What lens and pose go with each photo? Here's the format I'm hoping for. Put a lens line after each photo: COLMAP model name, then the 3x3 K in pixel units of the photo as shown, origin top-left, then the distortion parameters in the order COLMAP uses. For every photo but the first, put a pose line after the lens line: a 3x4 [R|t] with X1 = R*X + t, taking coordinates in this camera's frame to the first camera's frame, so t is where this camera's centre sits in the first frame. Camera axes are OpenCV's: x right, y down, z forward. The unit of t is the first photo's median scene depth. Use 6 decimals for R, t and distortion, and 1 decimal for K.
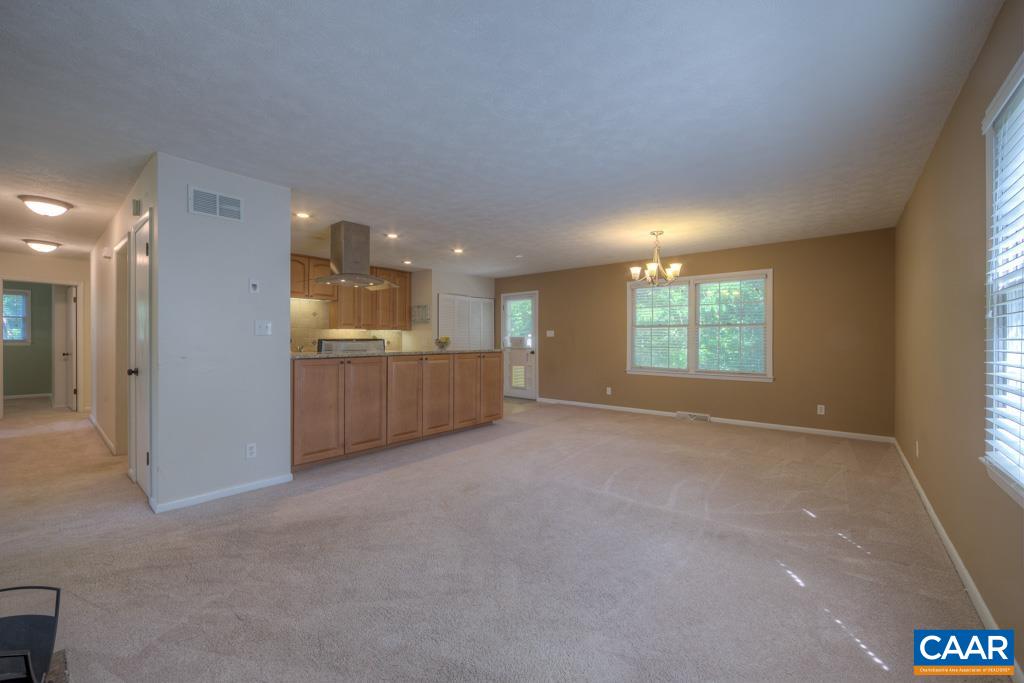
lens RADIAL K [[403.6, 0, 508.4], [0, 403.6, 340.6], [0, 0, 1]] dist [-0.008925, 0.001340]
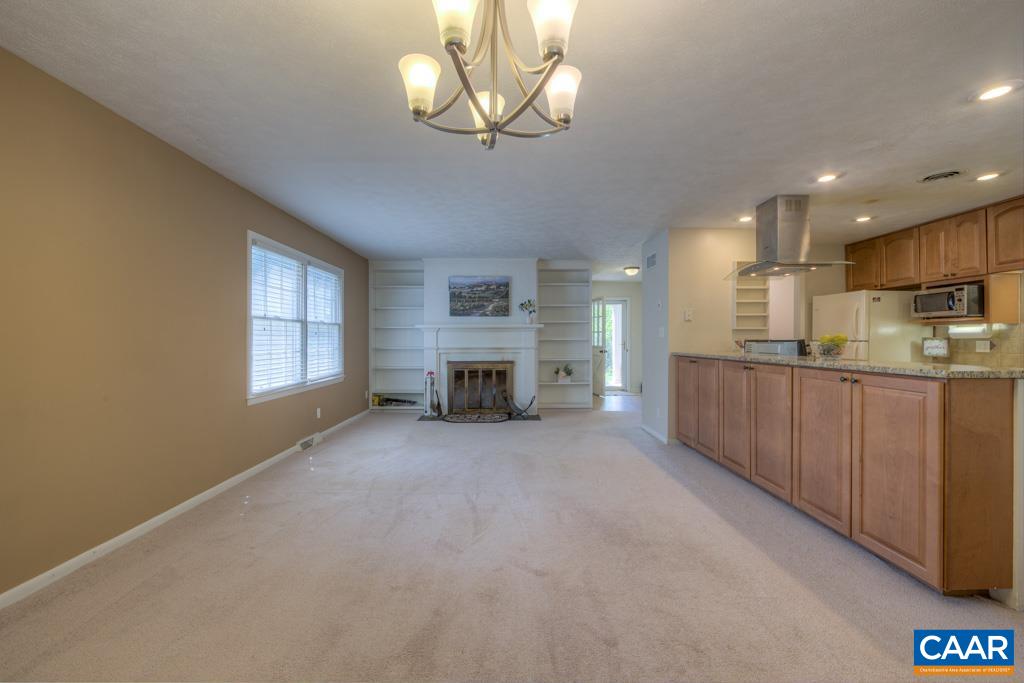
lens RADIAL K [[403.6, 0, 510.4], [0, 403.6, 339.7], [0, 0, 1]] dist [-0.008925, 0.001340]
pose [[-0.761840, -0.001313, -0.647764, 0.506908], [-0.002125, 0.999998, 0.000472, -0.002540], [0.647762, 0.001736, -0.761841, 1.161030]]
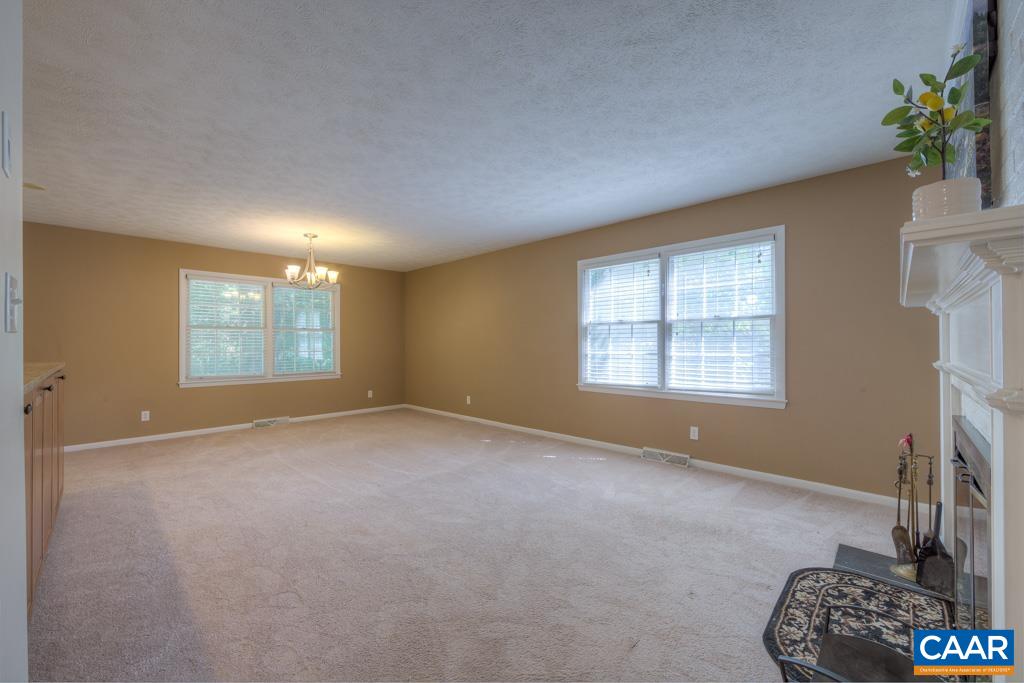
lens RADIAL K [[403.6, 0, 509.7], [0, 403.6, 341.2], [0, 0, 1]] dist [-0.008925, 0.001340]
pose [[0.070863, 0.004614, 0.997475, -0.562726], [0.005213, 0.999974, -0.004996, 0.001247], [-0.997472, 0.005554, 0.070837, 0.428409]]
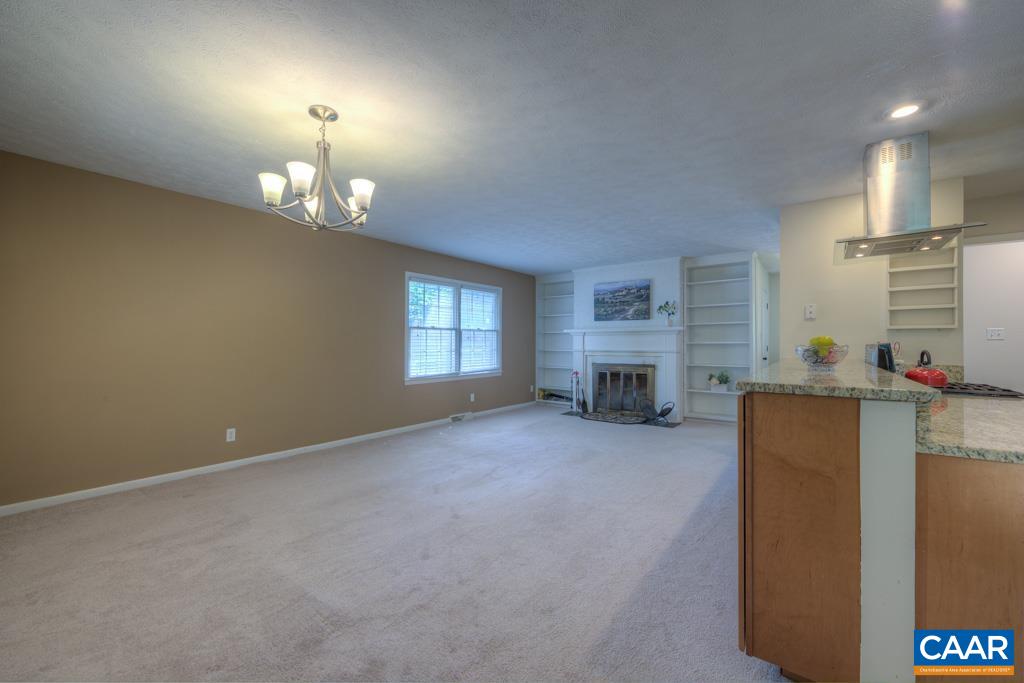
lens RADIAL K [[403.6, 0, 509.7], [0, 403.6, 340.2], [0, 0, 1]] dist [-0.008925, 0.001340]
pose [[-0.999320, -0.004403, -0.036597, 0.161065], [-0.004237, 0.999980, -0.004609, -0.003415], [0.036617, -0.004451, -0.999319, 1.425687]]
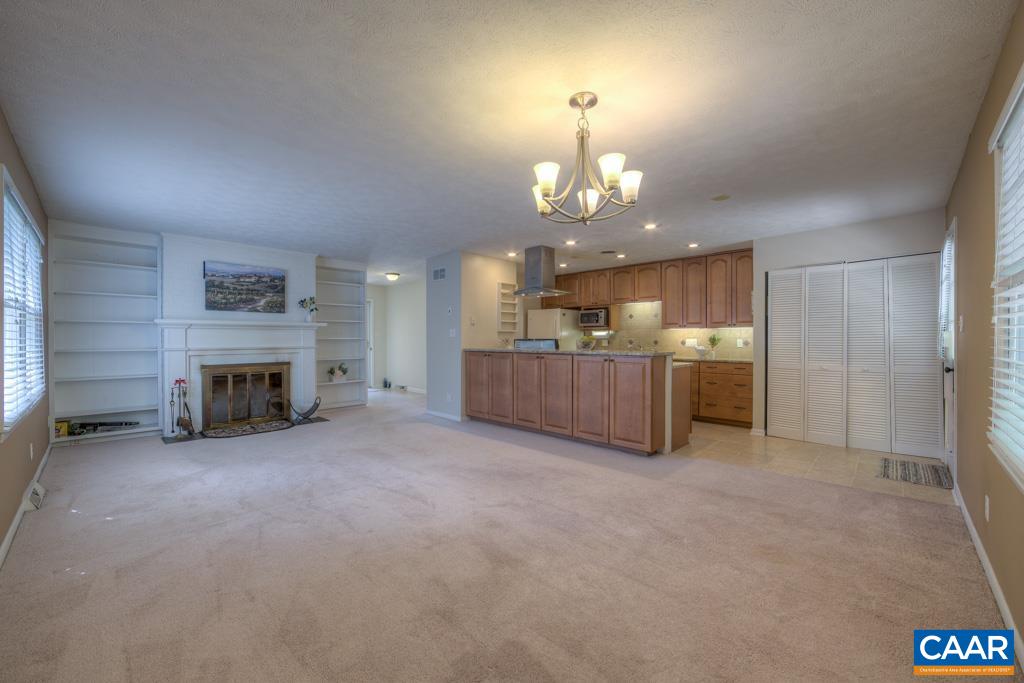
lens RADIAL K [[403.6, 0, 509.2], [0, 403.6, 339.8], [0, 0, 1]] dist [-0.008925, 0.001340]
pose [[-0.077845, 0.000364, -0.996965, 0.796683], [-0.002500, 0.999997, 0.000560, -0.001504], [0.996962, 0.002536, -0.077844, 0.920263]]
